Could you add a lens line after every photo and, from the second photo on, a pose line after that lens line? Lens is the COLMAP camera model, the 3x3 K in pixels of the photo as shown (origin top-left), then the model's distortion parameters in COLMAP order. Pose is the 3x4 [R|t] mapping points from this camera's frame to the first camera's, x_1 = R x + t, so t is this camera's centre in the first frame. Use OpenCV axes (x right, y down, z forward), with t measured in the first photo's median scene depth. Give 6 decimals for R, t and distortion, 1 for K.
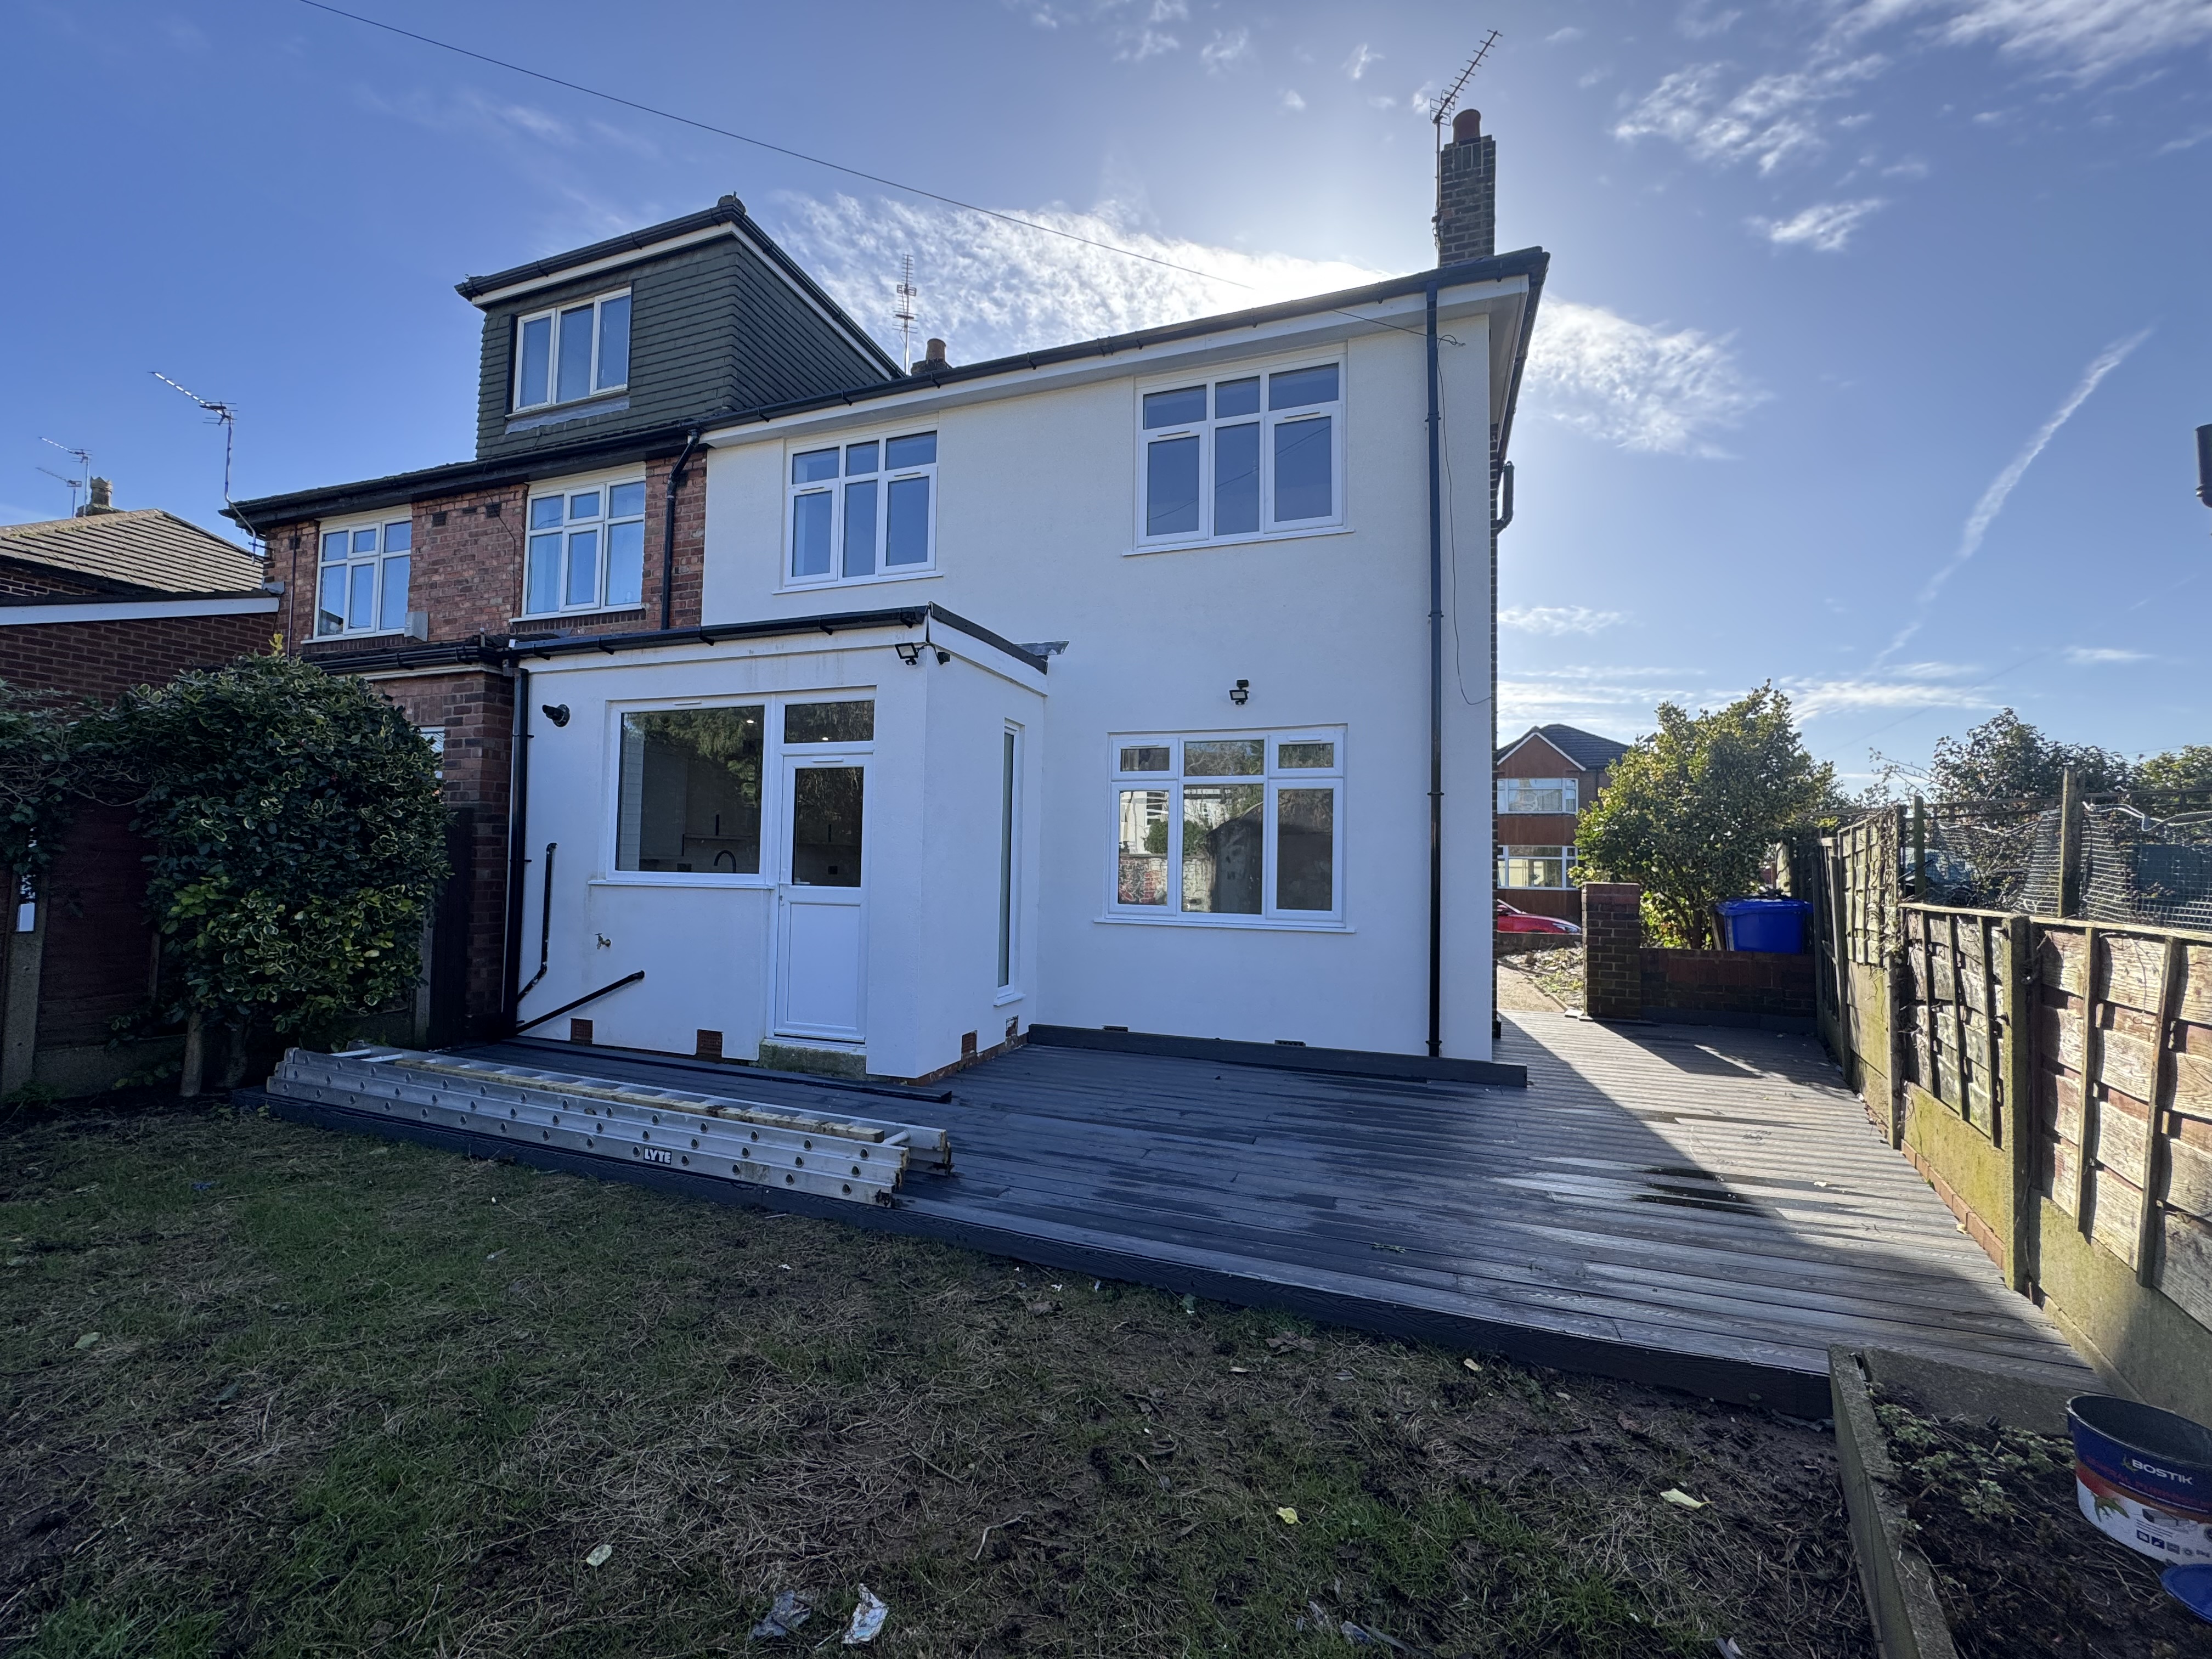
lens RADIAL K [[879.1, 0, 1102.9], [0, 879.1, 831.1], [0, 0, 1]] dist [-0.003054, 0.000317]
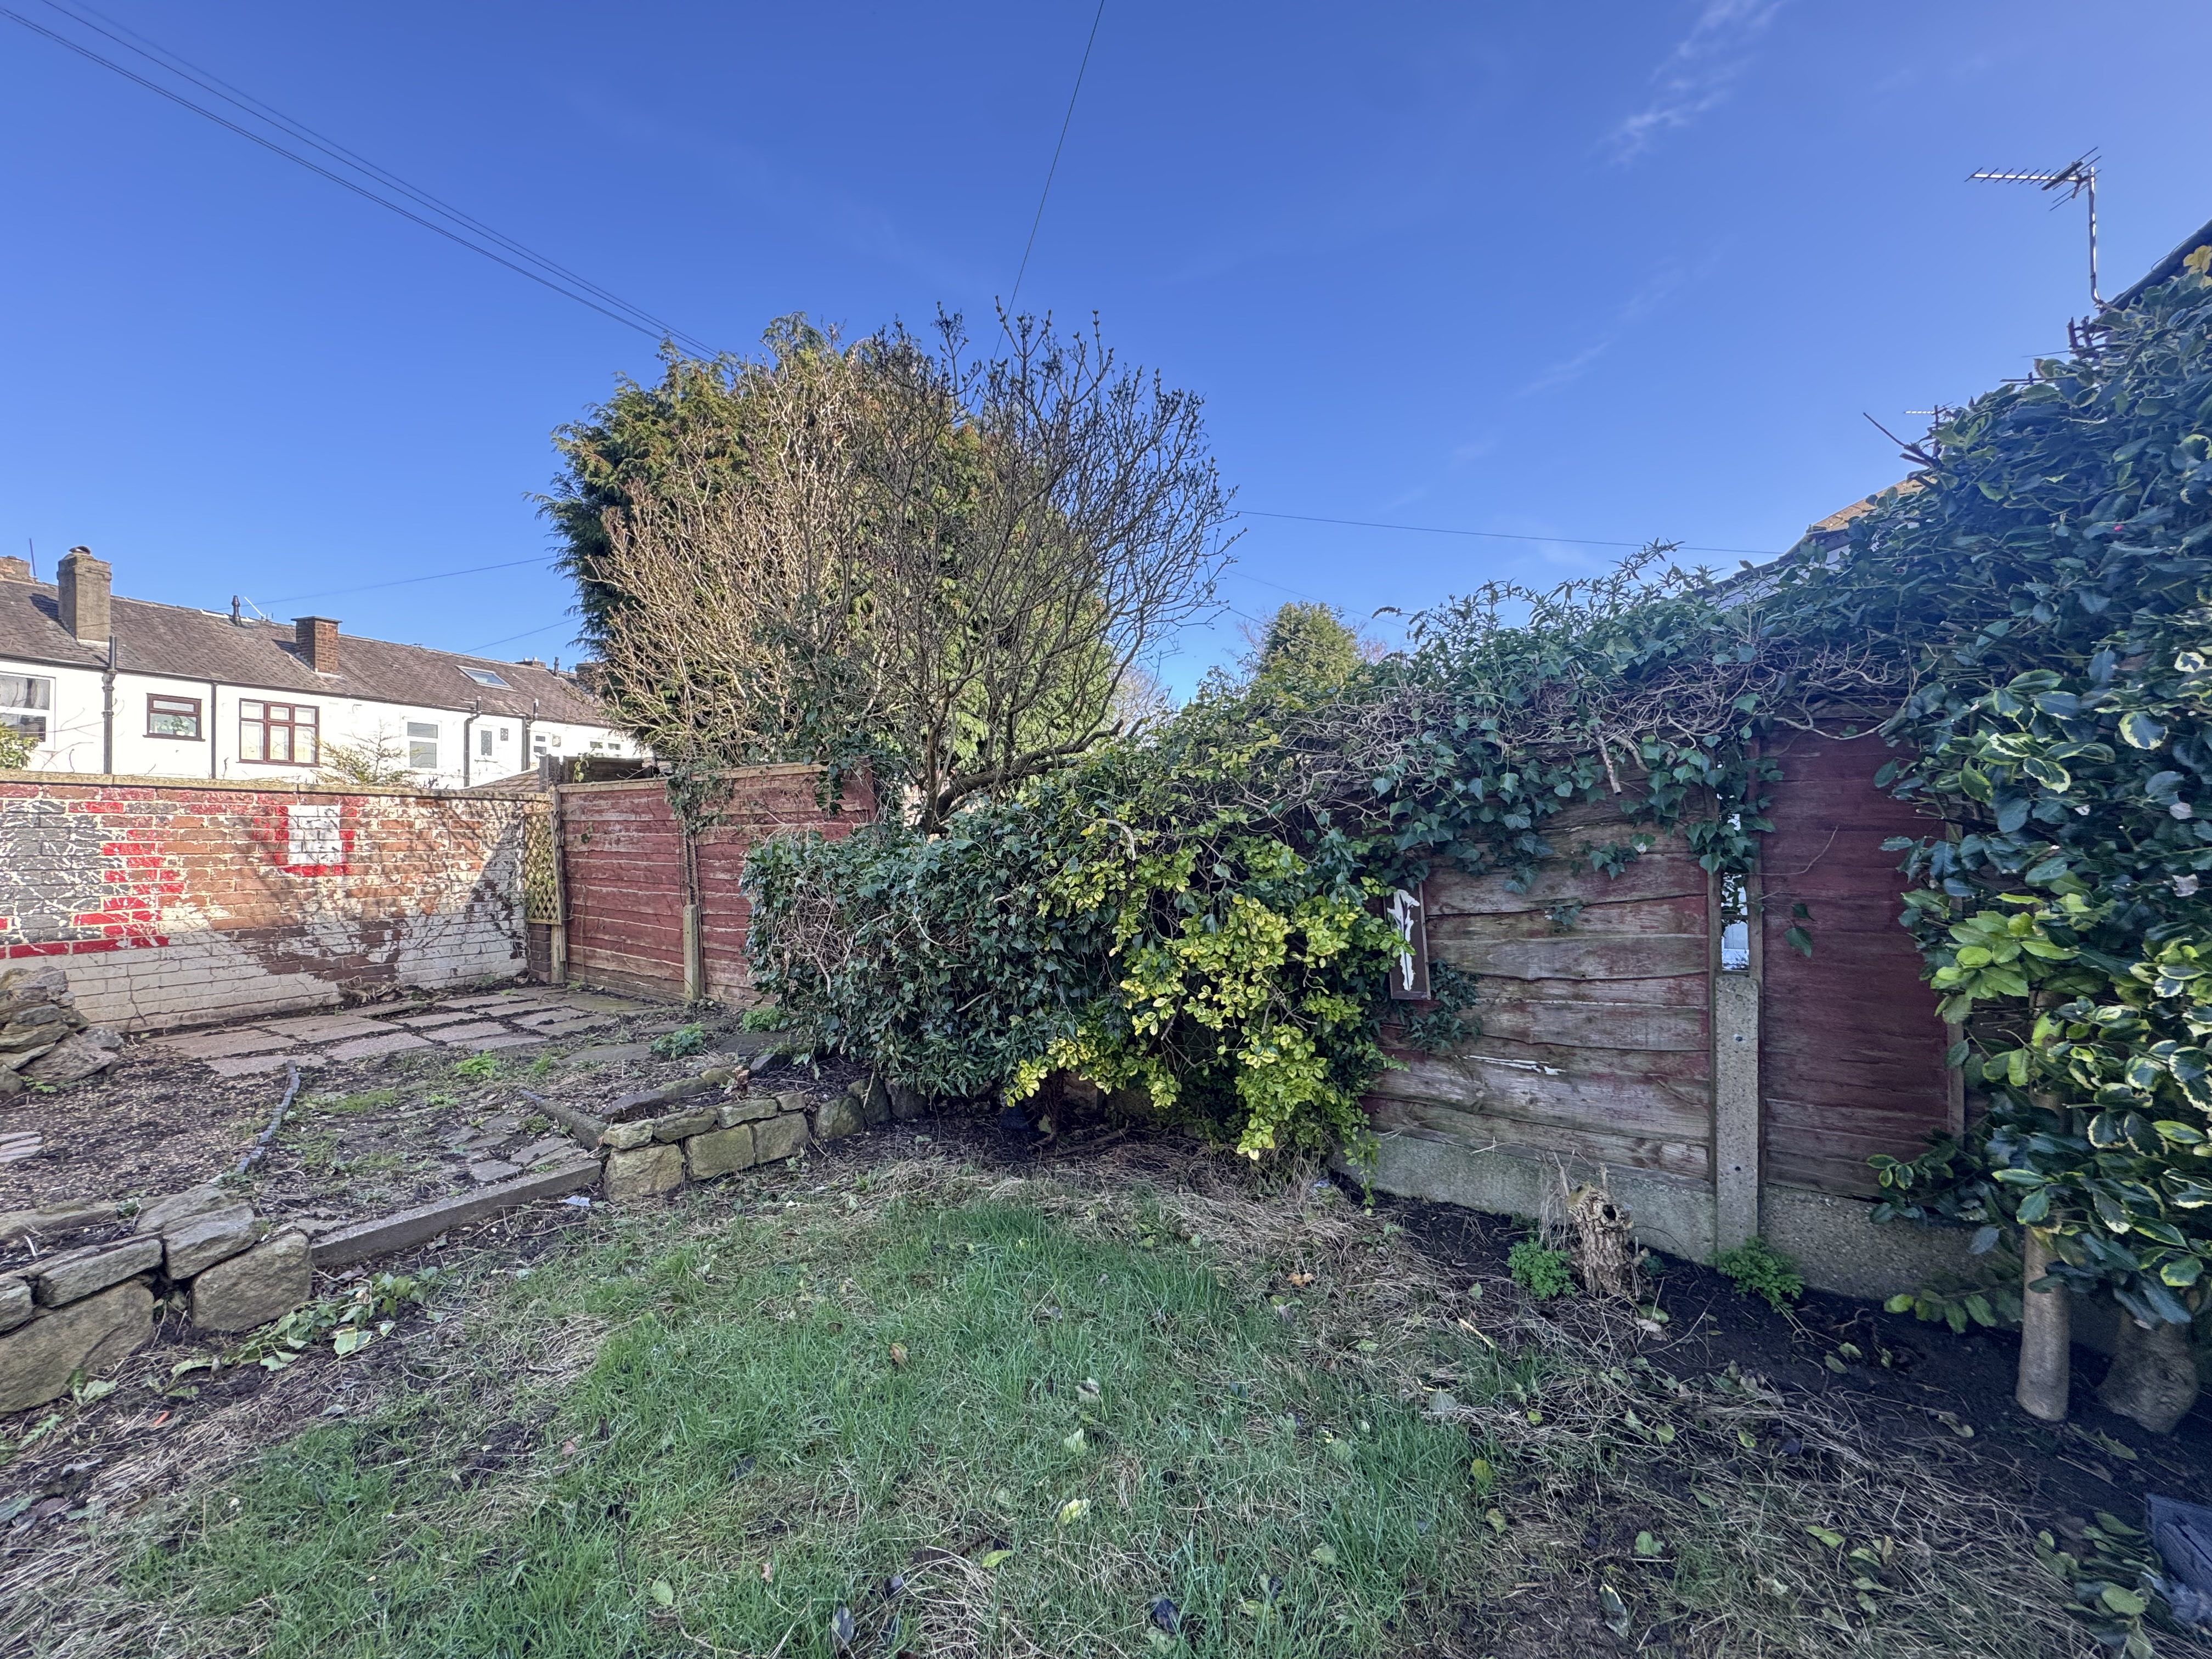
lens RADIAL K [[879.1, 0, 1102.9], [0, 879.1, 831.1], [0, 0, 1]] dist [-0.003054, 0.000317]
pose [[-0.090610, -0.024946, -0.995574, -0.619849], [0.046238, 0.998503, -0.029228, 0.019471], [0.994813, -0.048681, -0.089321, 0.648227]]
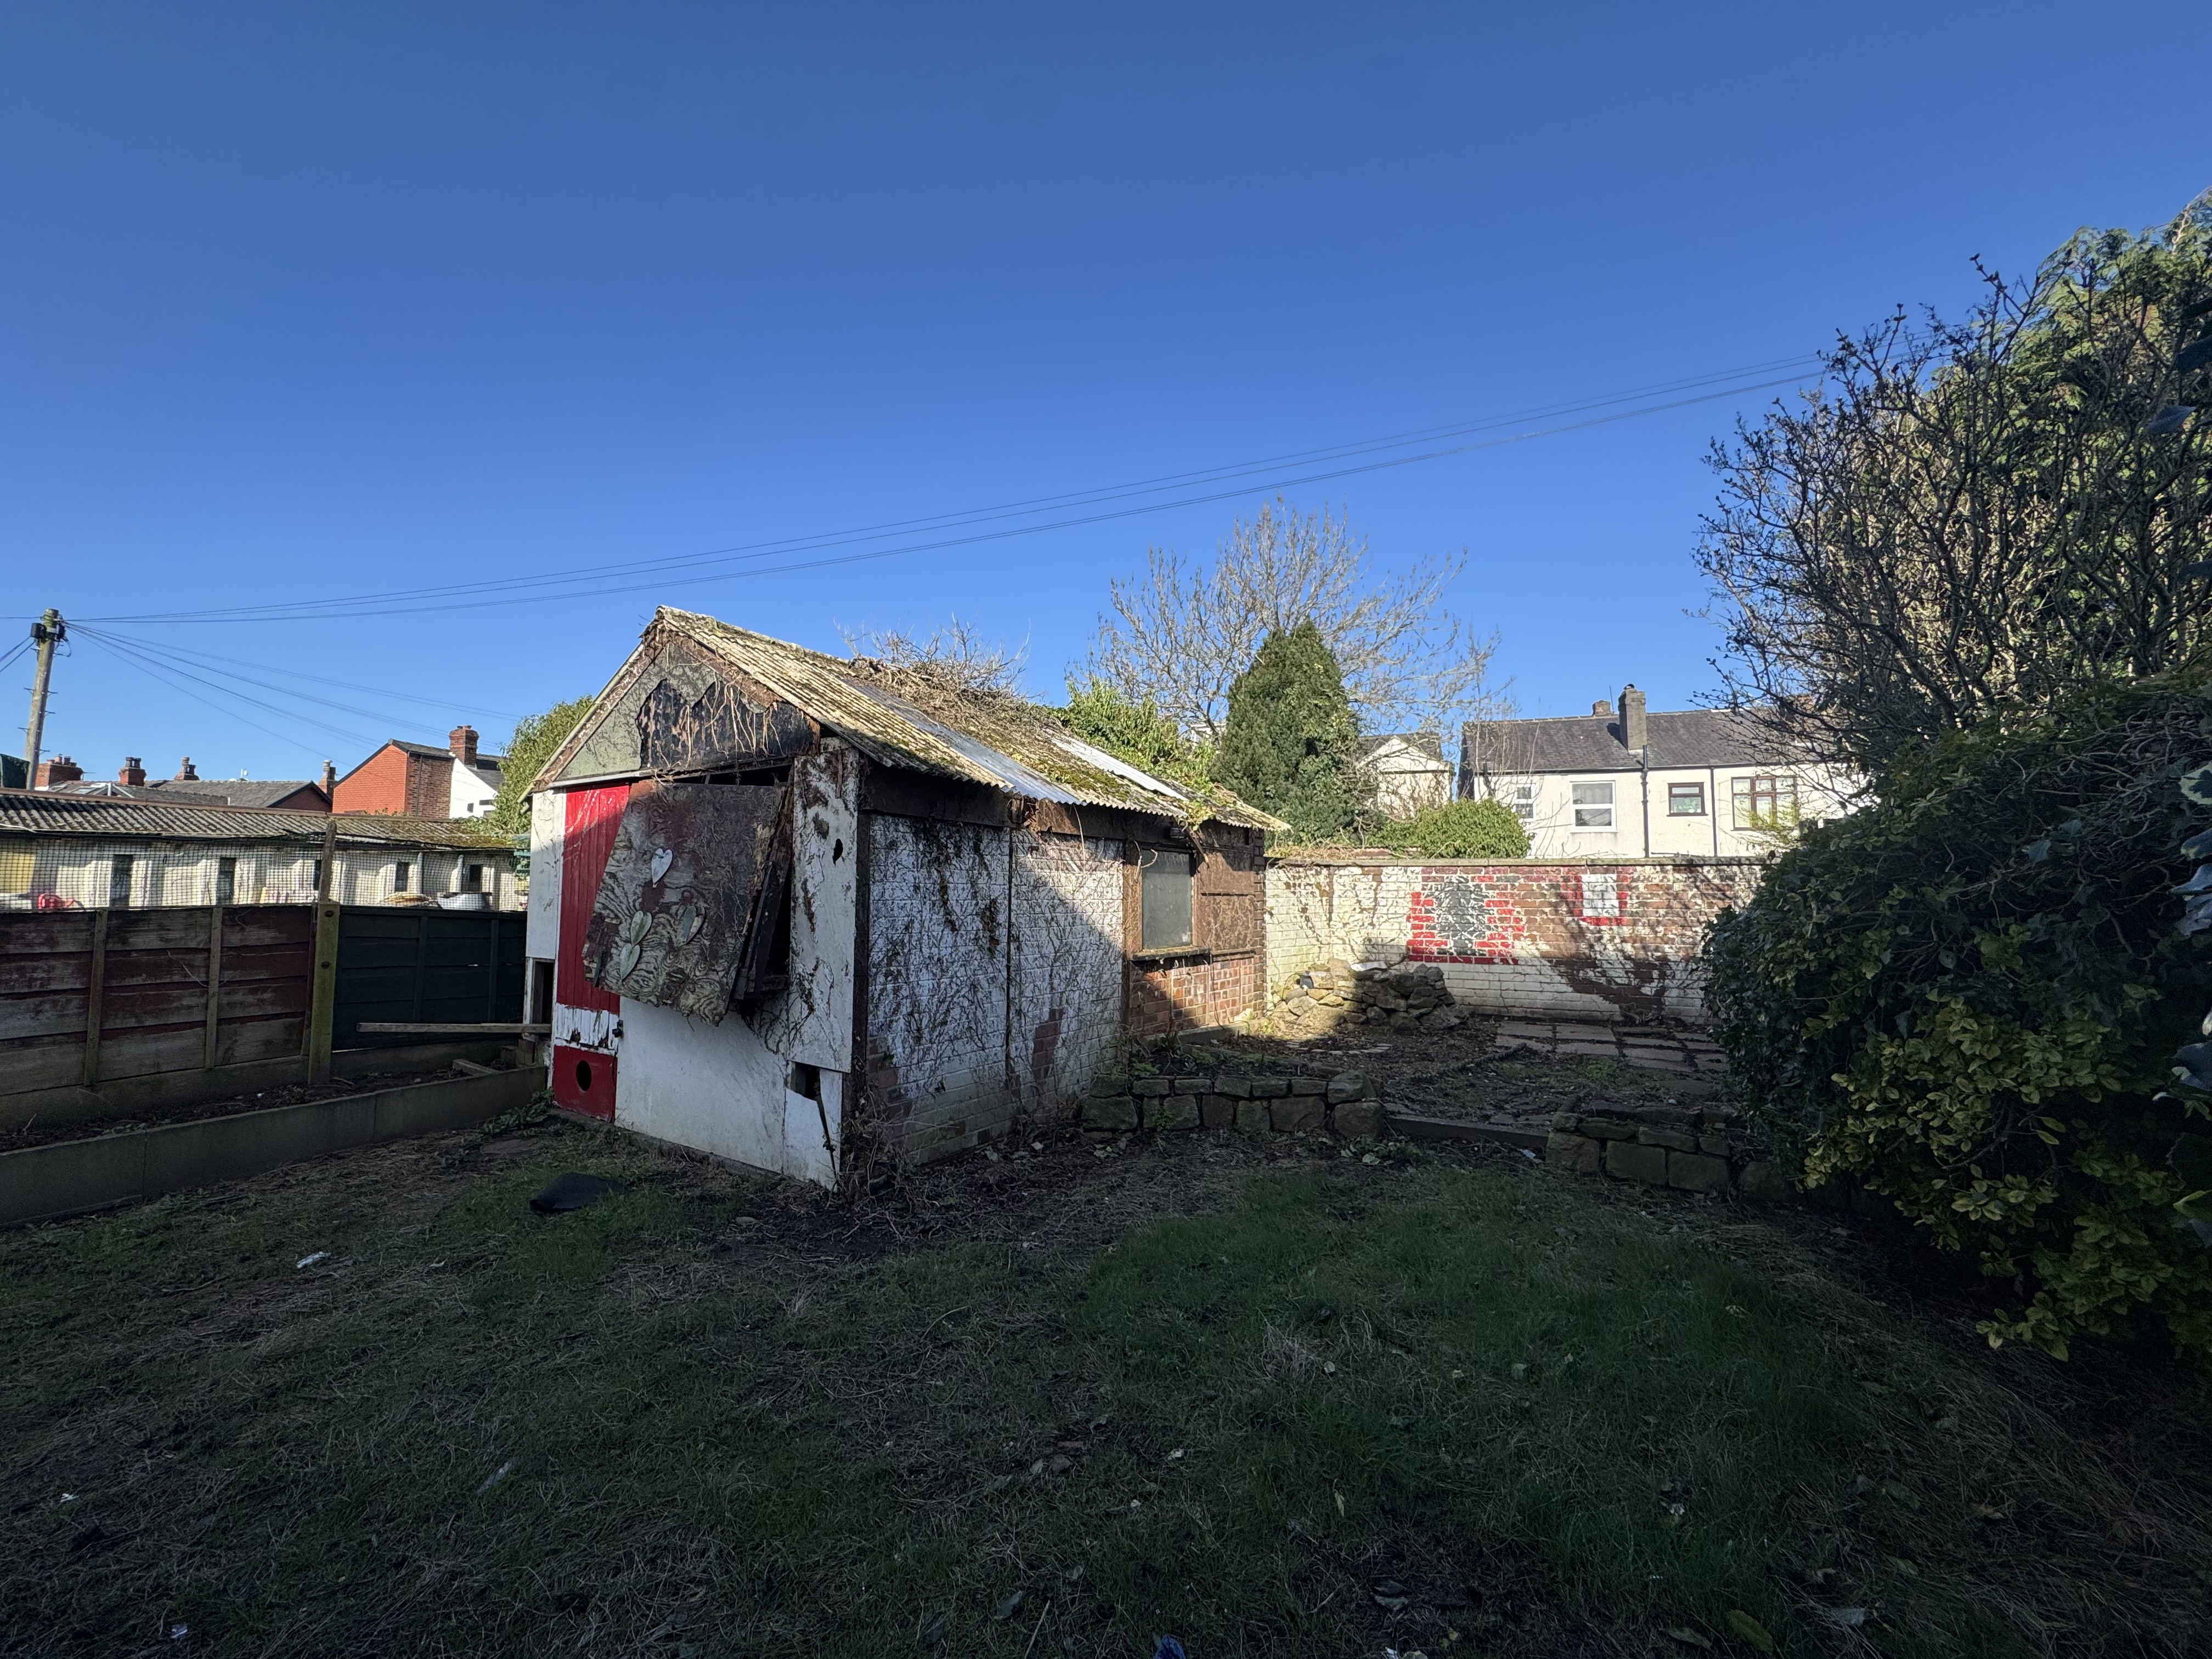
lens RADIAL K [[879.1, 0, 1102.9], [0, 879.1, 831.1], [0, 0, 1]] dist [-0.003054, 0.000317]
pose [[-0.999724, -0.022195, -0.007656, -0.760721], [-0.021189, 0.993374, -0.112960, 0.027043], [0.010113, -0.112767, -0.993570, 1.145928]]
